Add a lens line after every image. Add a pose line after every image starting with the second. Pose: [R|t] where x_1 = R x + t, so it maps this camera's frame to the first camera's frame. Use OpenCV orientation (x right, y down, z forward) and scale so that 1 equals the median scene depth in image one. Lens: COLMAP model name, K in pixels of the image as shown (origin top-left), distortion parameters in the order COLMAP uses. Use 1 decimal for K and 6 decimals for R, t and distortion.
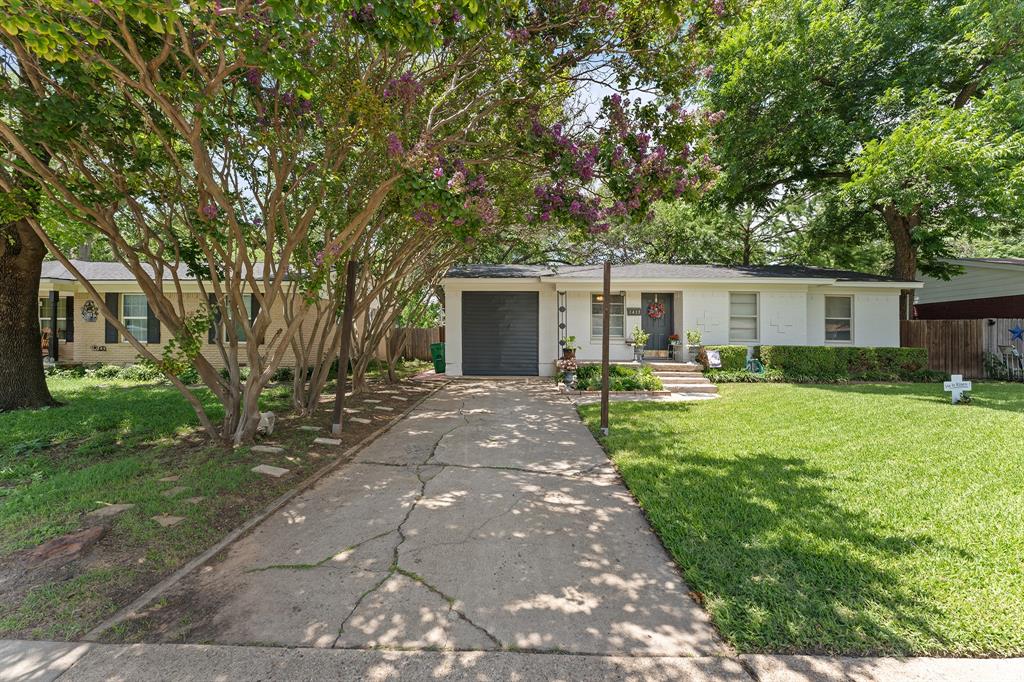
lens RADIAL K [[411.6, 0, 514.0], [0, 411.6, 325.0], [0, 0, 1]] dist [-0.000579, -0.000126]
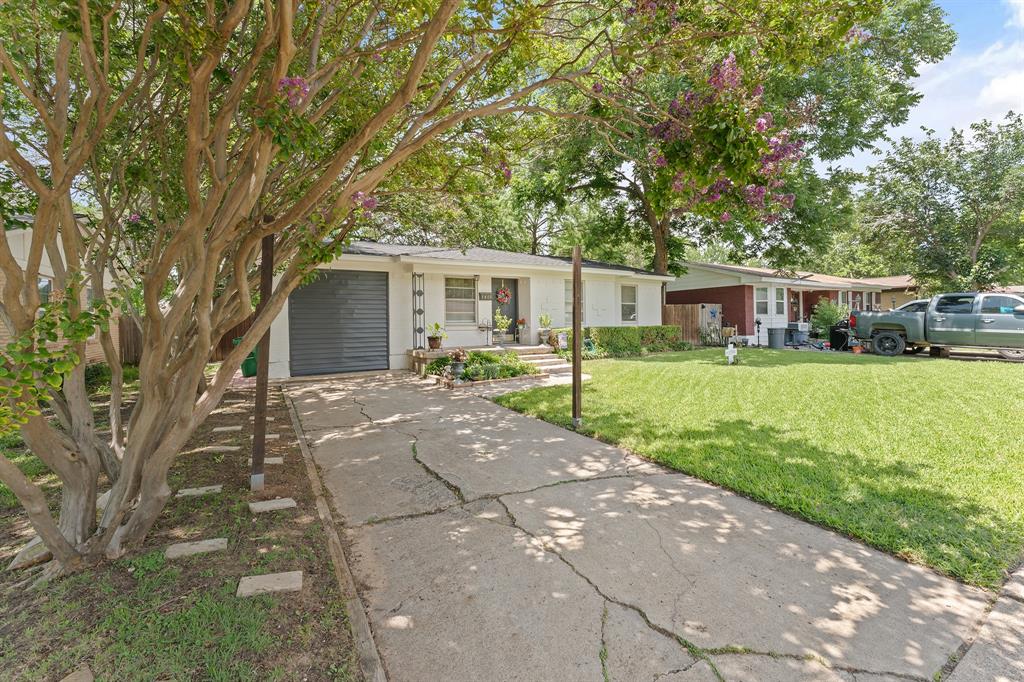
lens RADIAL K [[420.2, 0, 514.7], [0, 420.2, 314.3], [0, 0, 1]] dist [-0.001545, -0.000158]
pose [[0.840431, -0.012927, 0.541764, -0.204534], [0.005240, 0.999863, 0.015729, -0.005313], [-0.541893, -0.010380, 0.840383, 0.116279]]
